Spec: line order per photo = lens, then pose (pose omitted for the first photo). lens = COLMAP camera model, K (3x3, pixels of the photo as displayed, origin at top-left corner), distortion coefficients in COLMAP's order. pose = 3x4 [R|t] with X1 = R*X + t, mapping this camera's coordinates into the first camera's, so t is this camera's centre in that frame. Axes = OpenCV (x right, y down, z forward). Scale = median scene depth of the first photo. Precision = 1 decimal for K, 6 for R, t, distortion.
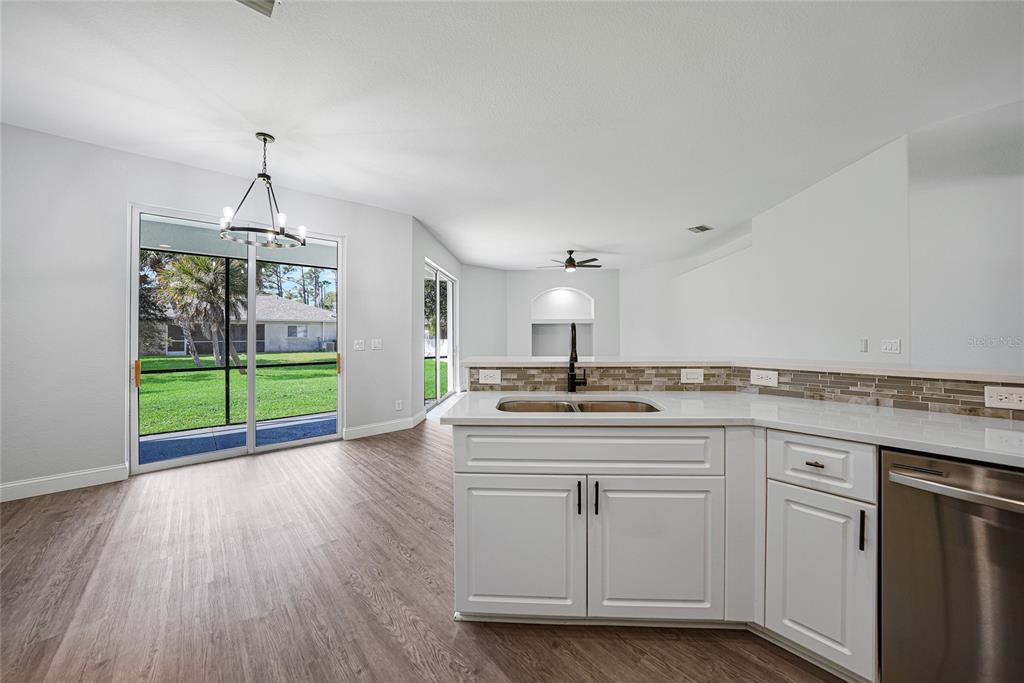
lens RADIAL K [[364.1, 0, 515.1], [0, 364.1, 331.1], [0, 0, 1]] dist [-0.030423, 0.007398]
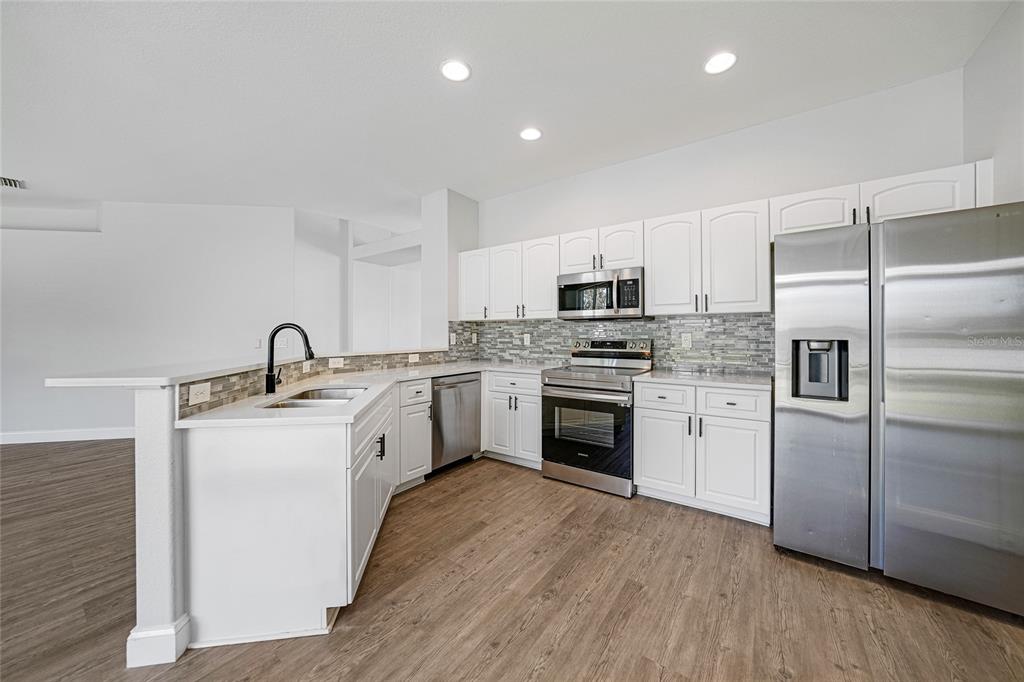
lens RADIAL K [[361.3, 0, 511.9], [0, 361.3, 335.1], [0, 0, 1]] dist [-0.031088, 0.007543]
pose [[-0.218029, -0.001557, 0.975941, -0.555375], [-0.003807, 0.999992, 0.000745, 0.003938], [-0.975935, -0.003553, -0.218033, 0.340782]]
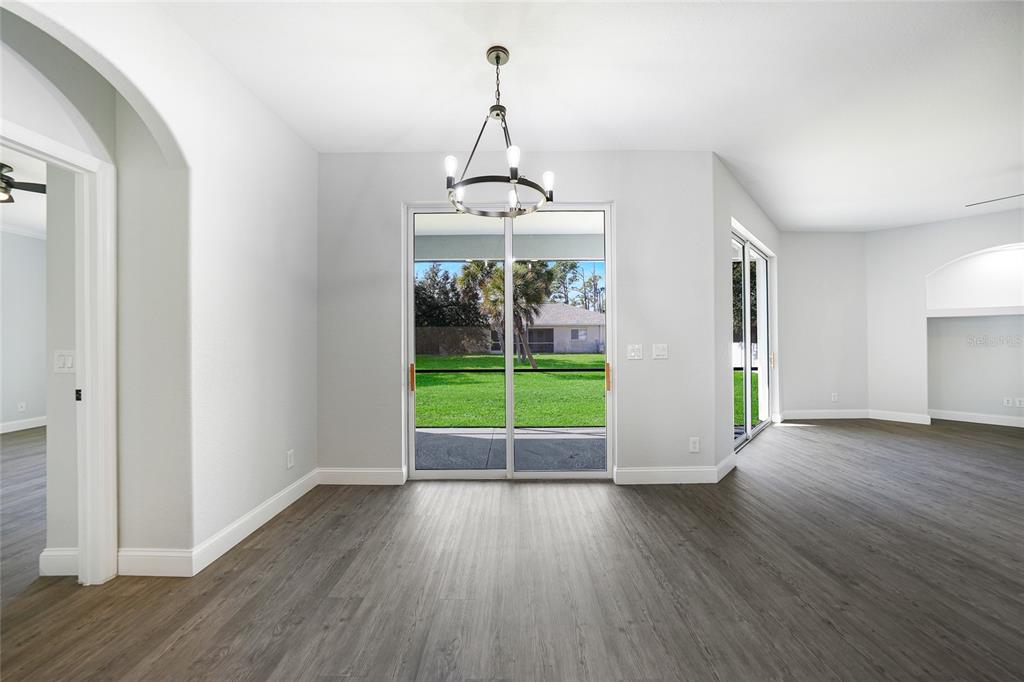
lens RADIAL K [[361.3, 0, 511.9], [0, 361.3, 335.1], [0, 0, 1]] dist [-0.031088, 0.007543]
pose [[0.742614, -0.006725, -0.669686, -0.185570], [0.009208, 0.999958, 0.000169, 0.004968], [0.669657, -0.006292, 0.742644, 0.426149]]
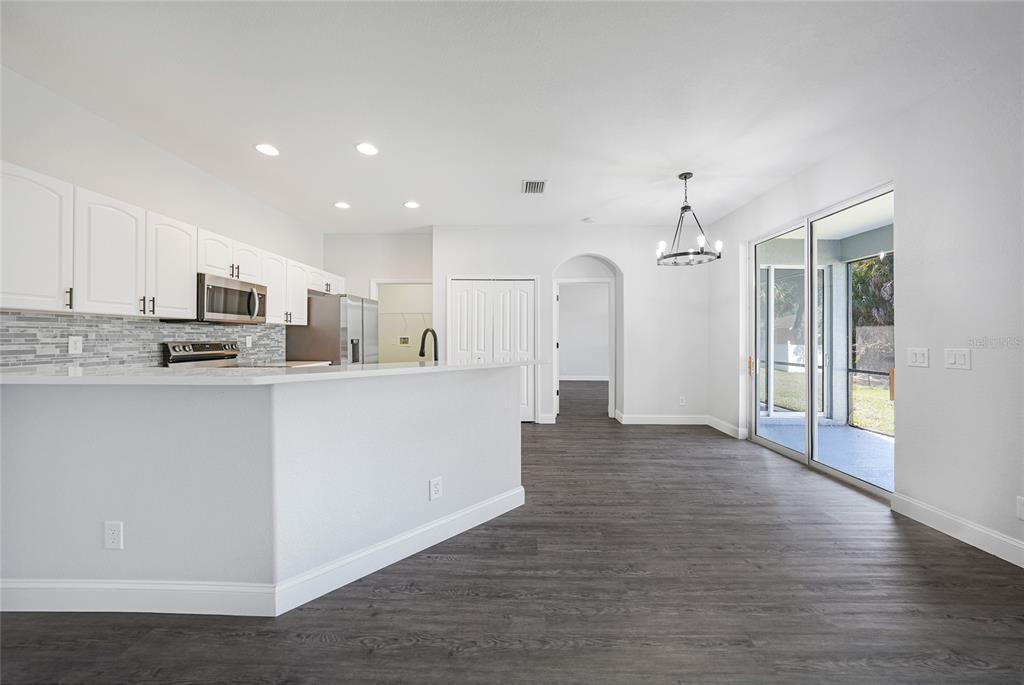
lens RADIAL K [[358.1, 0, 512.3], [0, 358.1, 336.2], [0, 0, 1]] dist [-0.009098, 0.000218]
pose [[-0.677799, -0.000250, -0.735247, 0.515466], [0.005205, 0.999973, -0.005138, 0.008764], [0.735229, -0.007309, -0.677779, 1.189110]]
